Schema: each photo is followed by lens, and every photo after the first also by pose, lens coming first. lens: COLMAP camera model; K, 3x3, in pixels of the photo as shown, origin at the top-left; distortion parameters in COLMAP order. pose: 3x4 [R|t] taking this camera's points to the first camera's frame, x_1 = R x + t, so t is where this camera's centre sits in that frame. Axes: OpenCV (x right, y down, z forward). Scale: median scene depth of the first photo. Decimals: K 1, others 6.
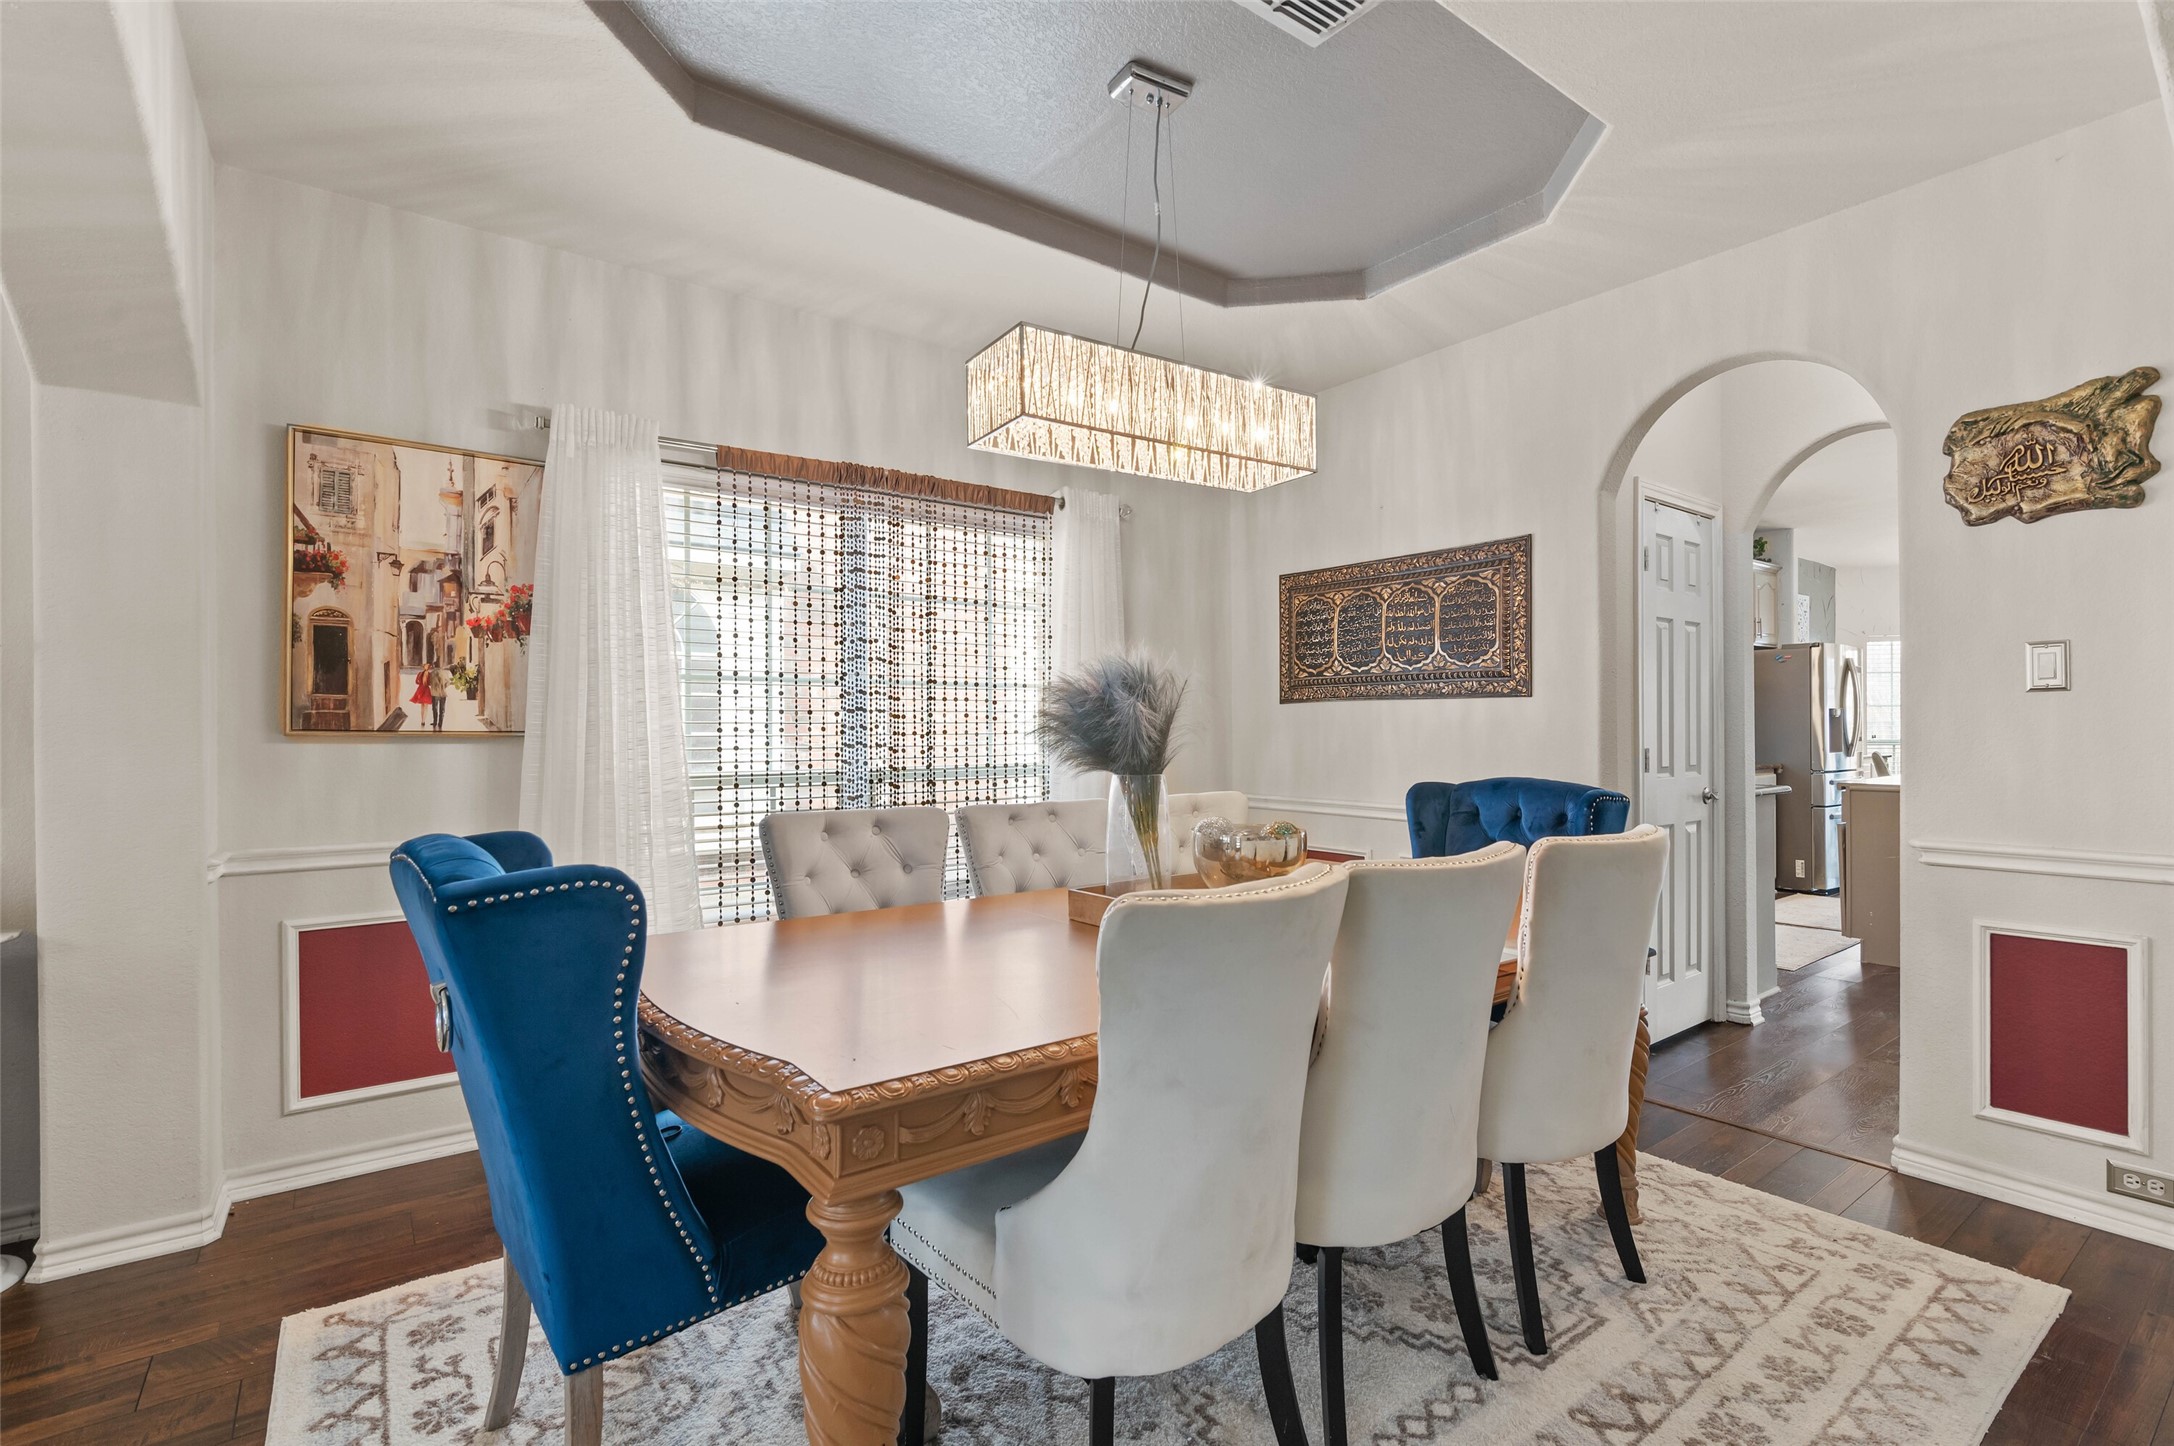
lens RADIAL K [[985.2, 0, 1096.8], [0, 985.2, 731.7], [0, 0, 1]] dist [-0.001646, -0.000424]
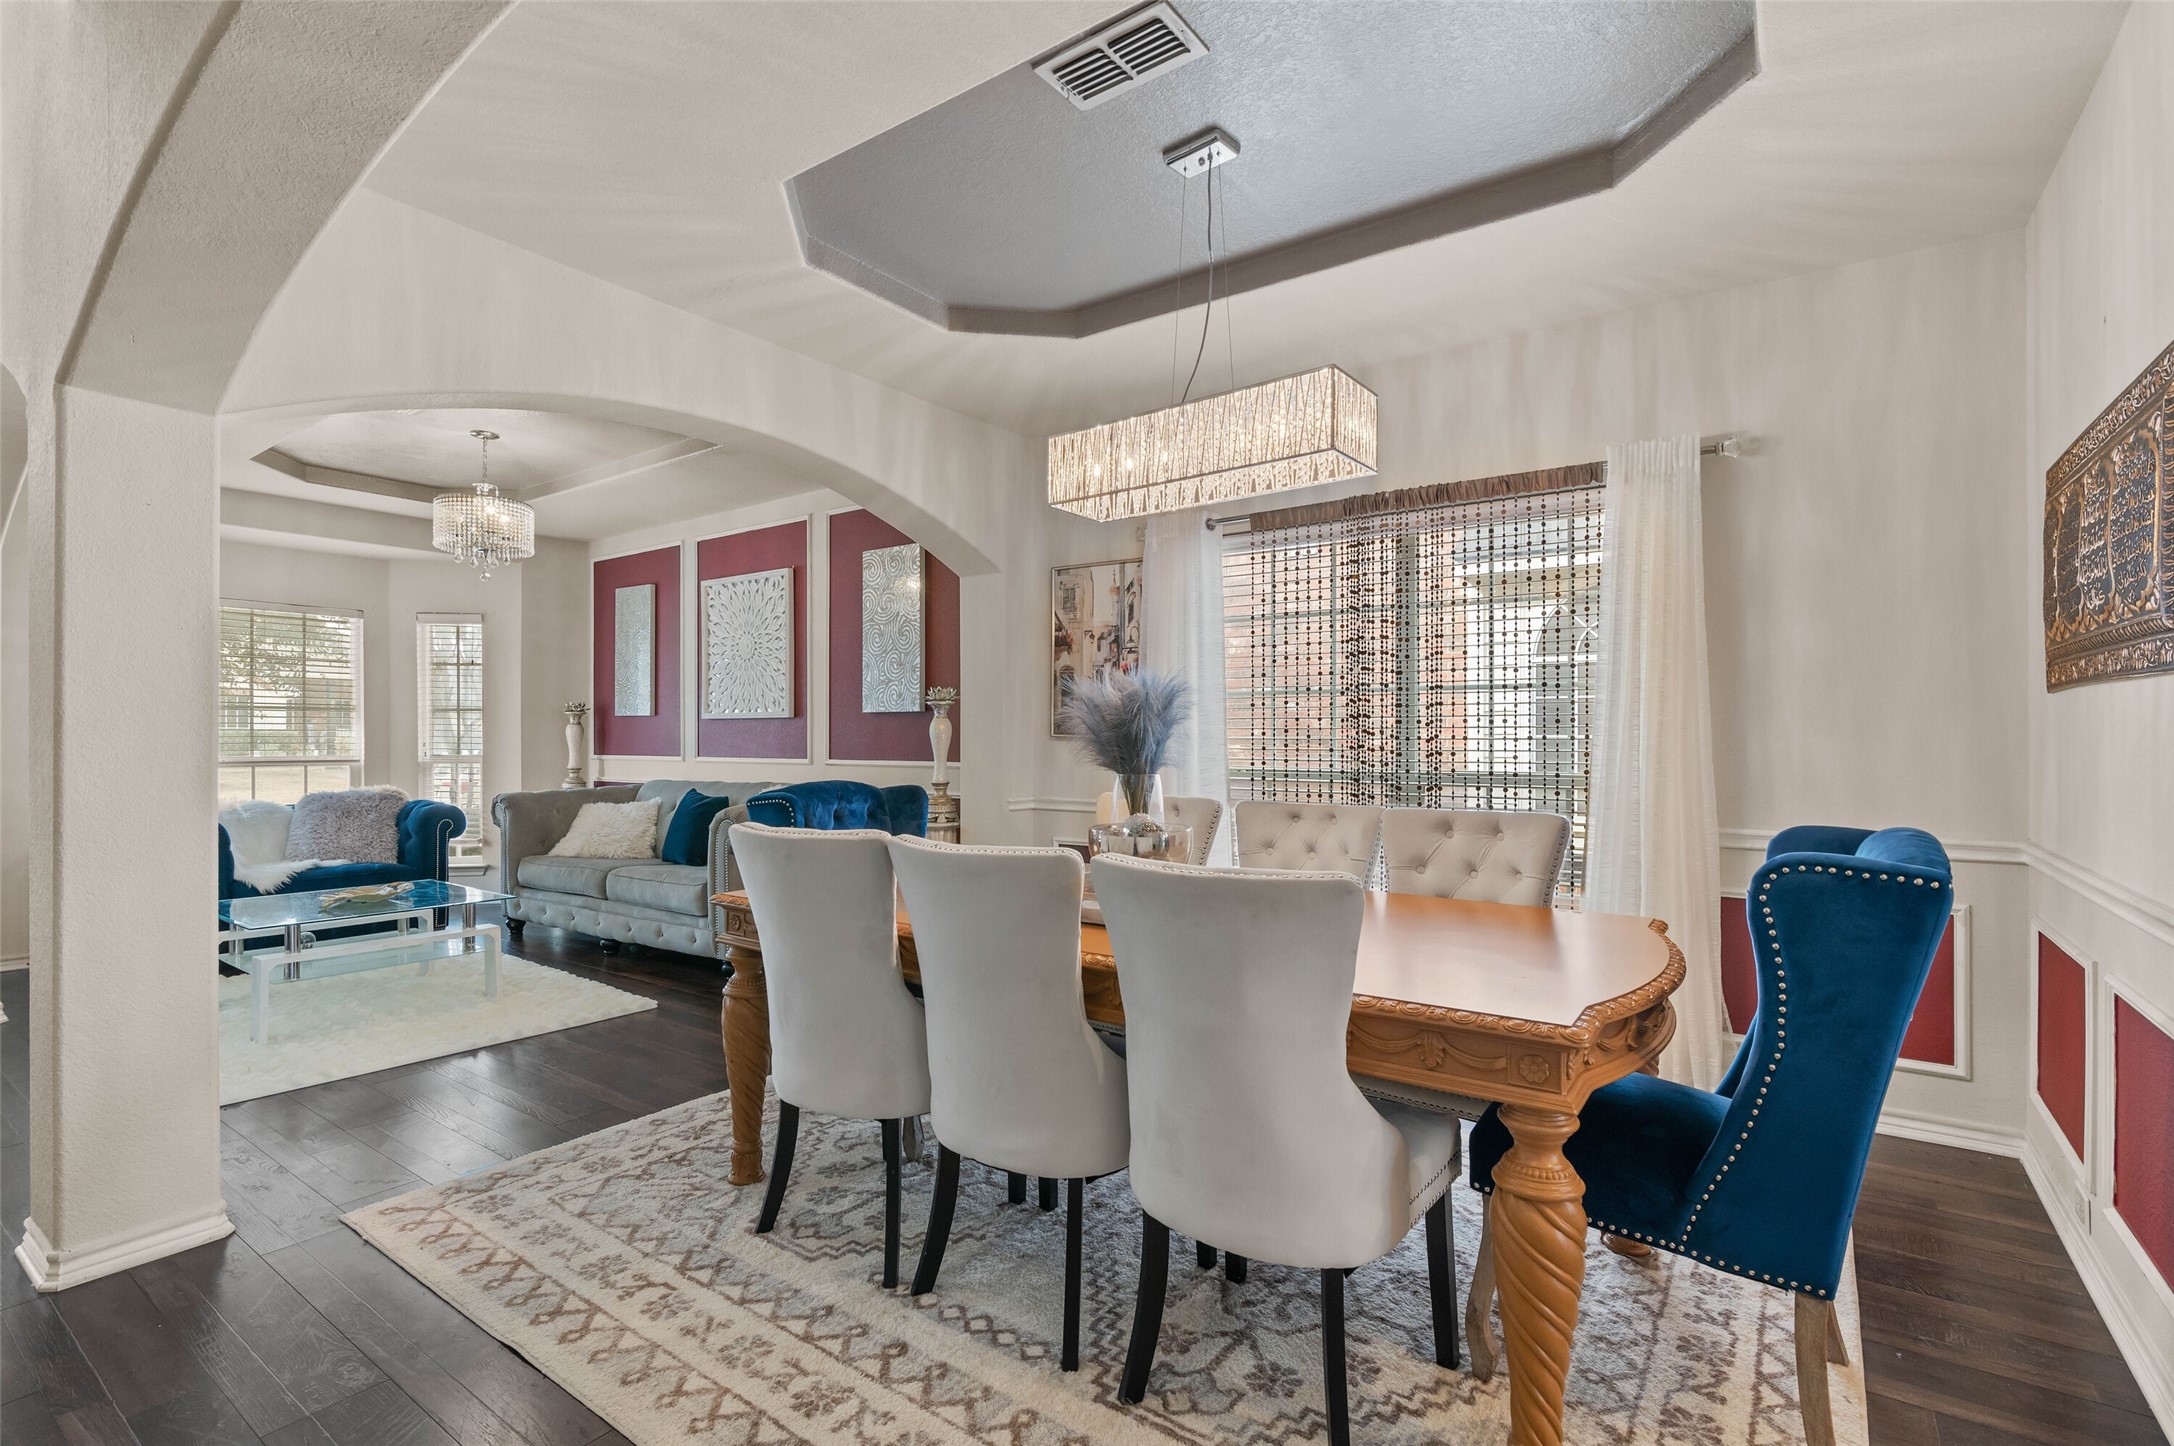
lens RADIAL K [[997.1, 0, 1087.0], [0, 997.1, 723.0], [0, 0, 1]] dist [-0.000904, 0.000002]
pose [[0.308575, -0.012727, -0.951115, 0.892579], [-0.009568, 0.999818, -0.016483, 0.007840], [0.951152, 0.014187, 0.308397, 0.447234]]
